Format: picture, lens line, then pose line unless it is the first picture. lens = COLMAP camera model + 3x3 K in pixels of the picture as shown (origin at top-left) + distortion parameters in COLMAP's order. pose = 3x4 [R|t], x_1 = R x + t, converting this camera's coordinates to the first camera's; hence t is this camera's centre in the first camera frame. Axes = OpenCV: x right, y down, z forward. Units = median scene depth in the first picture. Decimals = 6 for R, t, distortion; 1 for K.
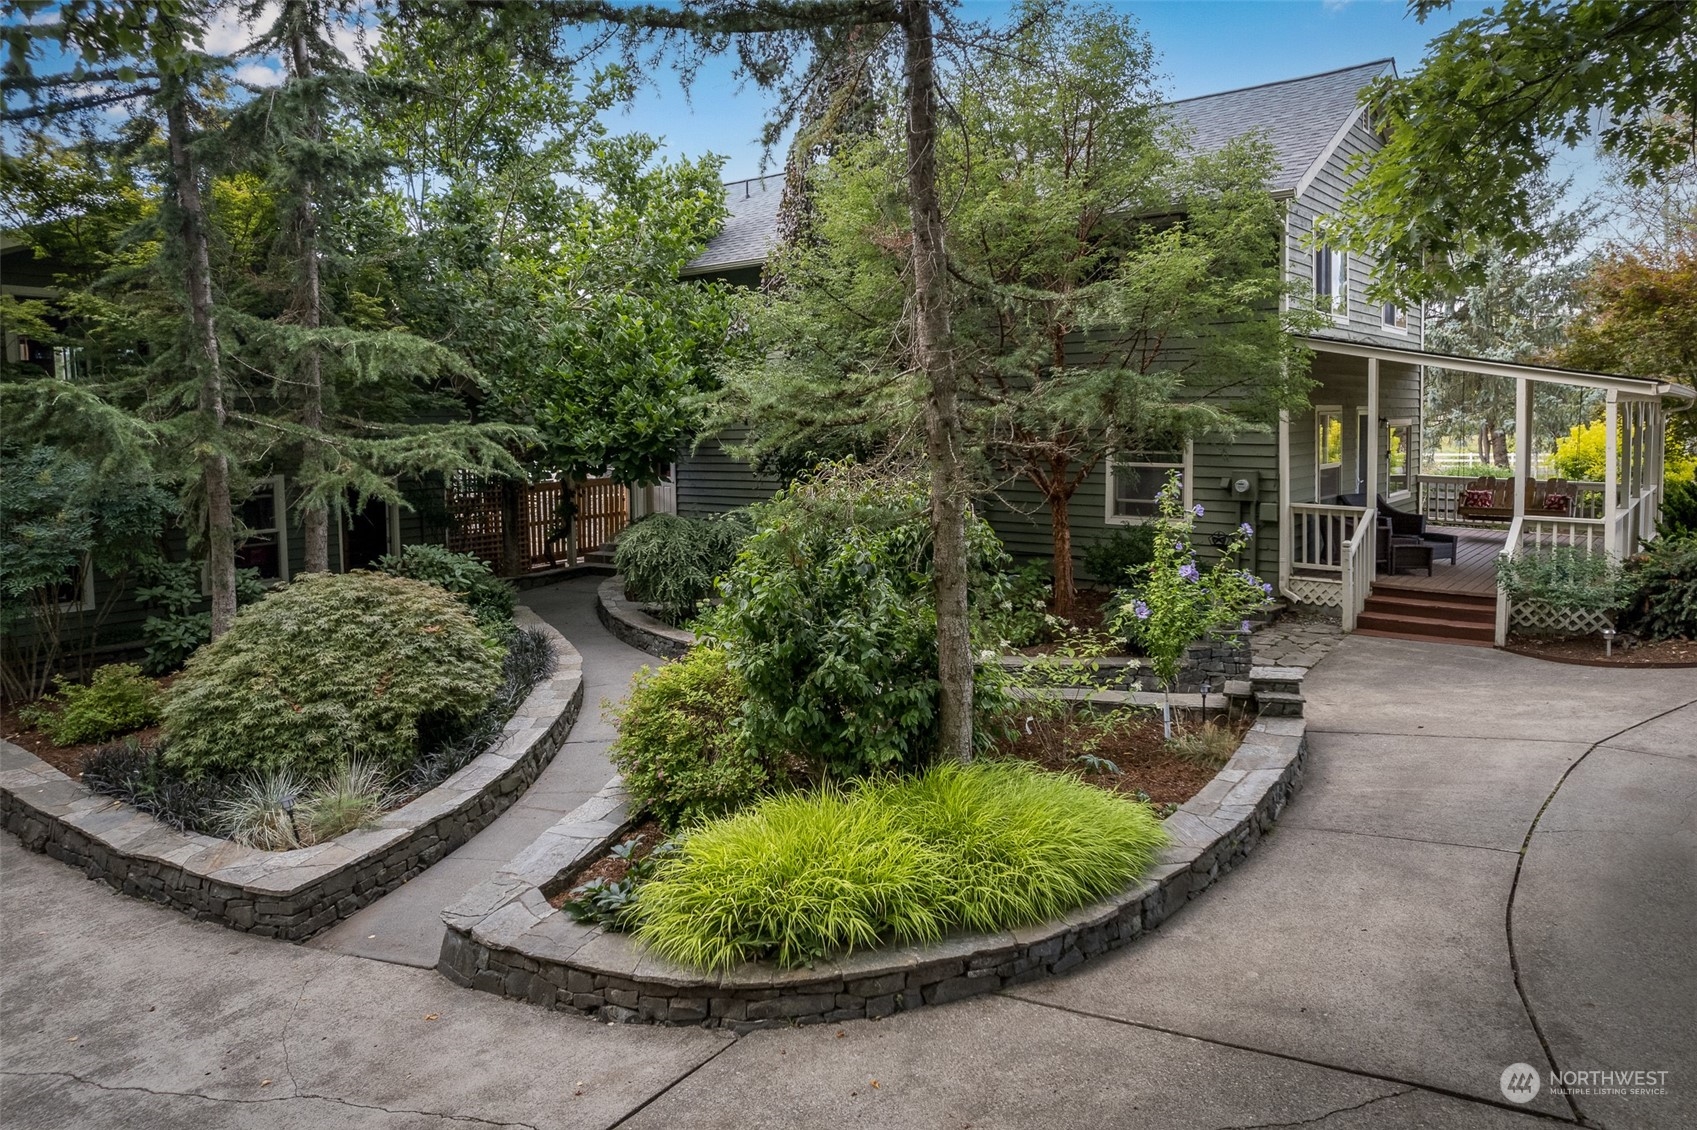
lens RADIAL K [[1053.5, 0, 848.5], [0, 1053.5, 565.0], [0, 0, 1]] dist [-0.078792, 0.077670]
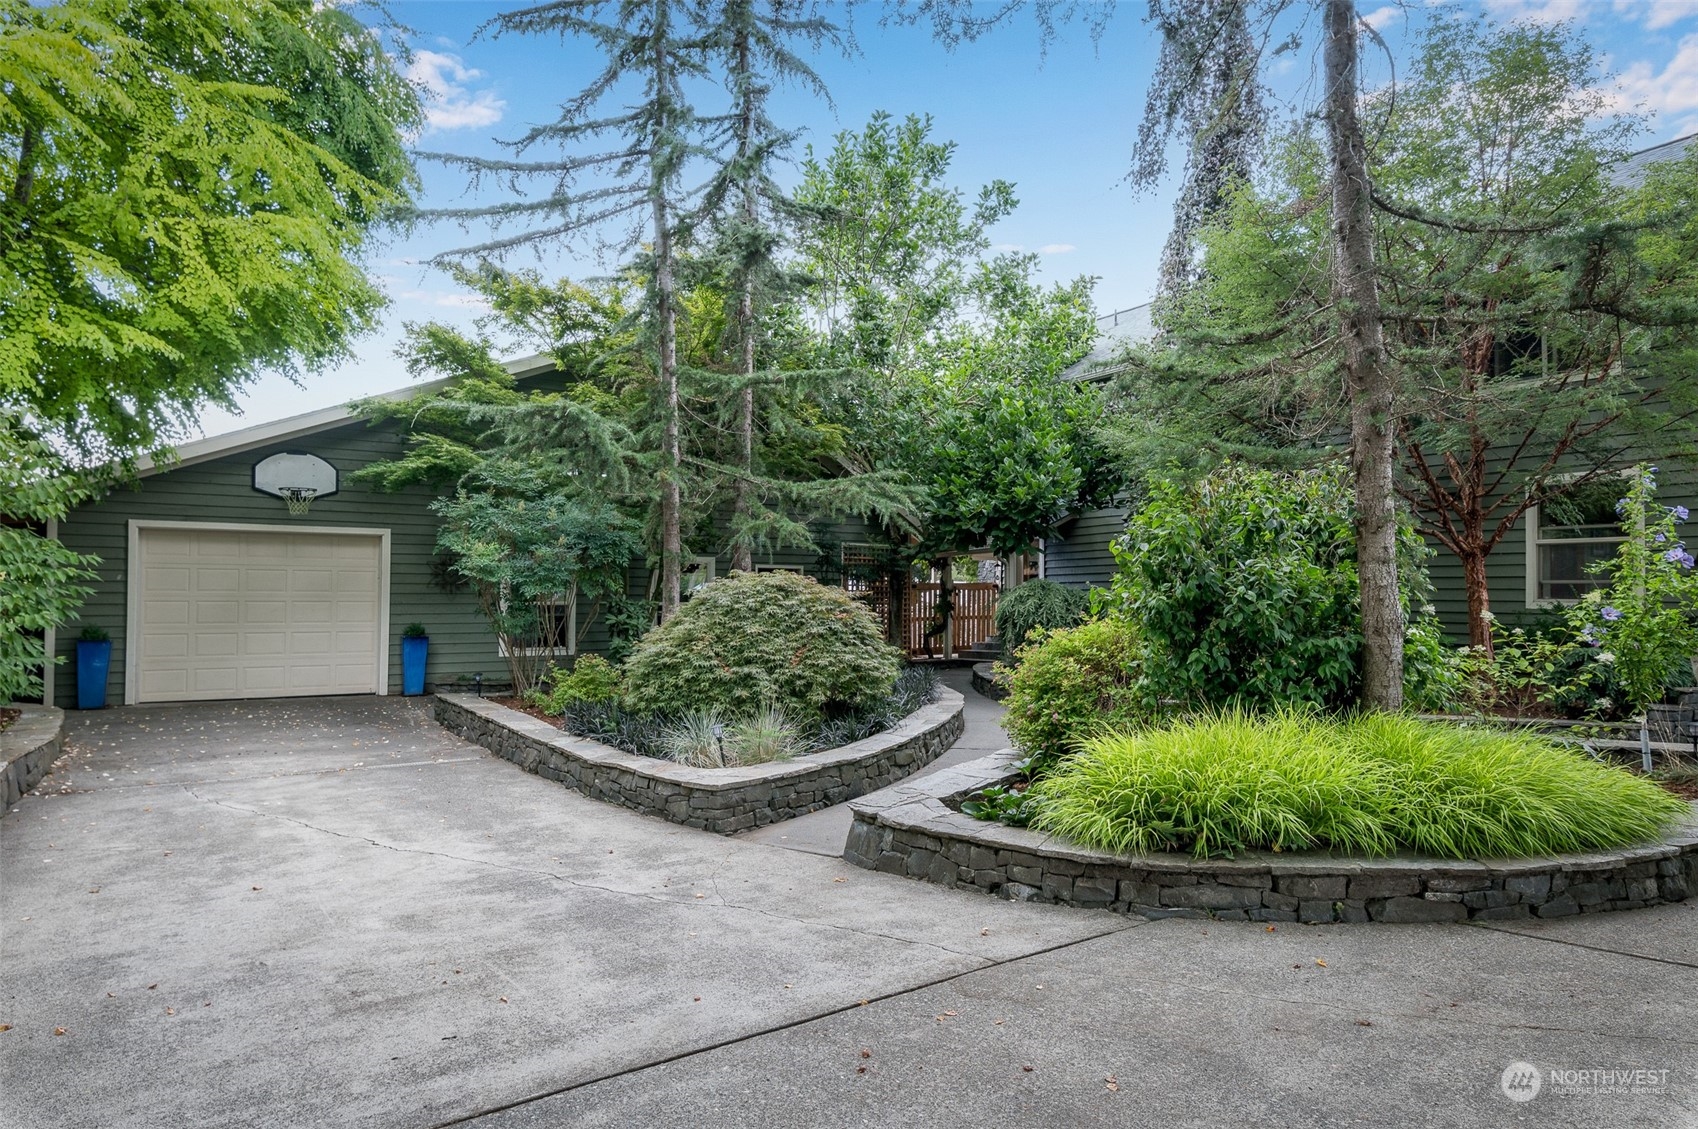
lens RADIAL K [[981.3, 0, 849.0], [0, 981.3, 564.5], [0, 0, 1]] dist [-0.005347, -0.002783]
pose [[0.935766, 0.006361, -0.352563, -0.026594], [-0.039451, 0.995449, -0.086750, 0.115065], [0.350406, 0.095086, 0.931758, 0.028651]]
